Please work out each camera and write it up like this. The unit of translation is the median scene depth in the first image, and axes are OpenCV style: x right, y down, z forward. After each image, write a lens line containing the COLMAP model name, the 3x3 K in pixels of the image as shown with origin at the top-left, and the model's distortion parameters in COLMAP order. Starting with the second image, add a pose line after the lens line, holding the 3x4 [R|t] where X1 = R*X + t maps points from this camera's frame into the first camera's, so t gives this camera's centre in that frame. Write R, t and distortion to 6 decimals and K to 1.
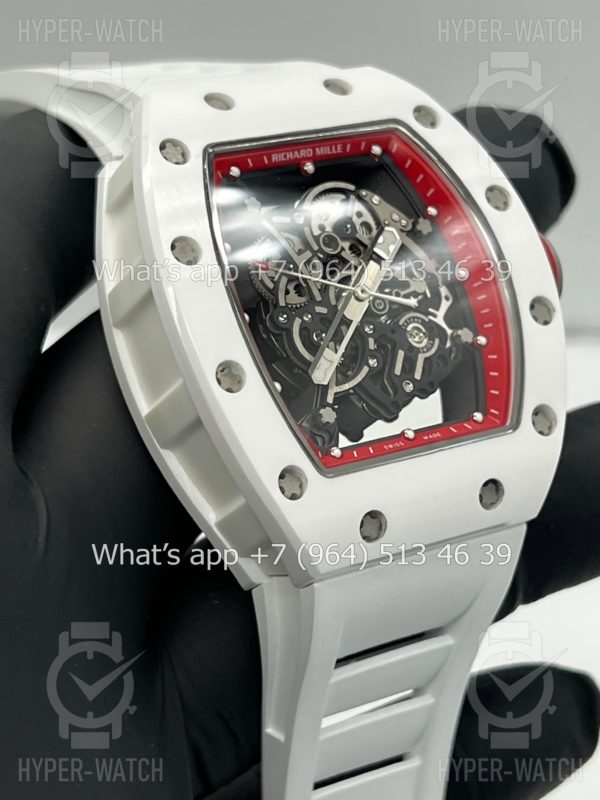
lens RADIAL K [[1967.5, 0, 300.0], [0, 1967.5, 400.0], [0, 0, 1]] dist [0.089762, 0.748418]
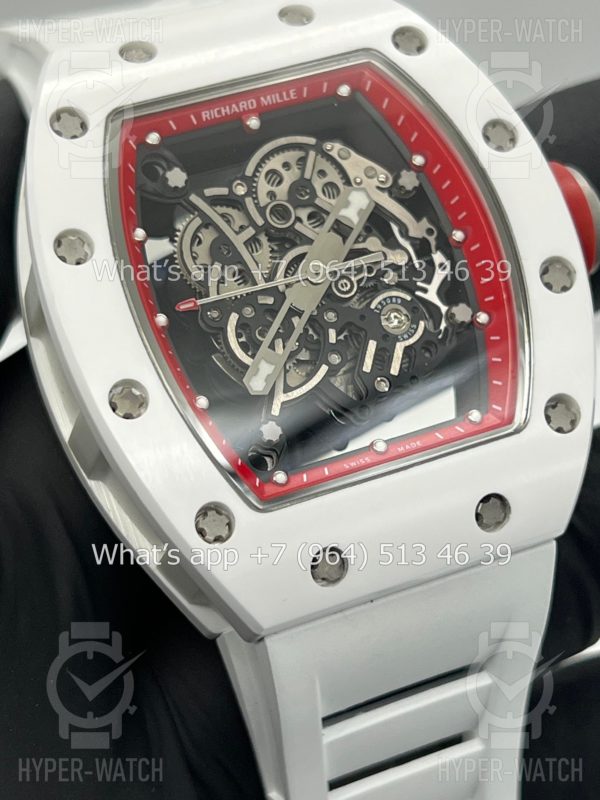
lens RADIAL K [[1967.5, 0, 300.0], [0, 1967.5, 400.0], [0, 0, 1]] dist [0.089762, 0.748418]
pose [[0.972134, -0.055834, -0.227678, 0.204003], [0.072121, 0.995350, 0.063847, -0.054375], [0.223055, -0.078488, 0.971641, 0.201896]]
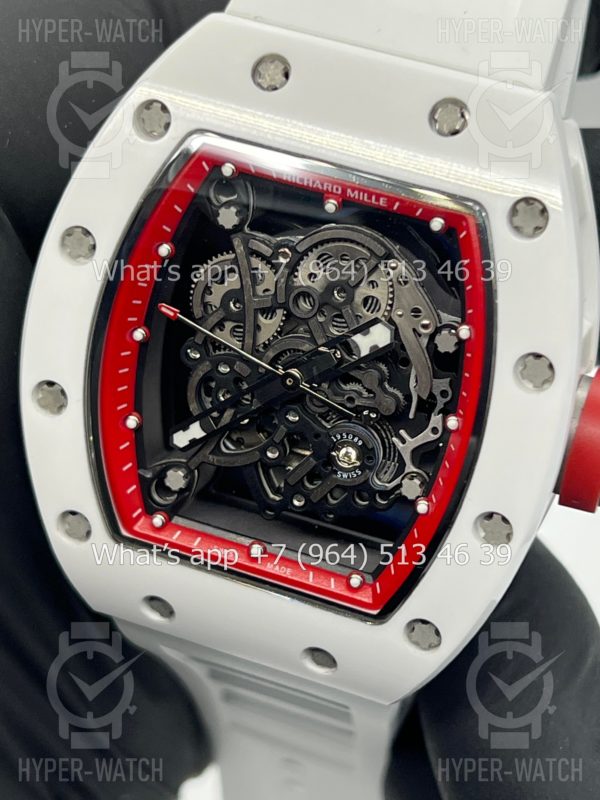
lens RADIAL K [[1967.5, 0, 300.0], [0, 1967.5, 400.0], [0, 0, 1]] dist [0.089762, 0.748418]
pose [[0.598776, 0.637024, -0.485456, 0.419193], [-0.270827, 0.731462, 0.625792, -0.540552], [0.753737, -0.243235, 0.610505, 0.506586]]
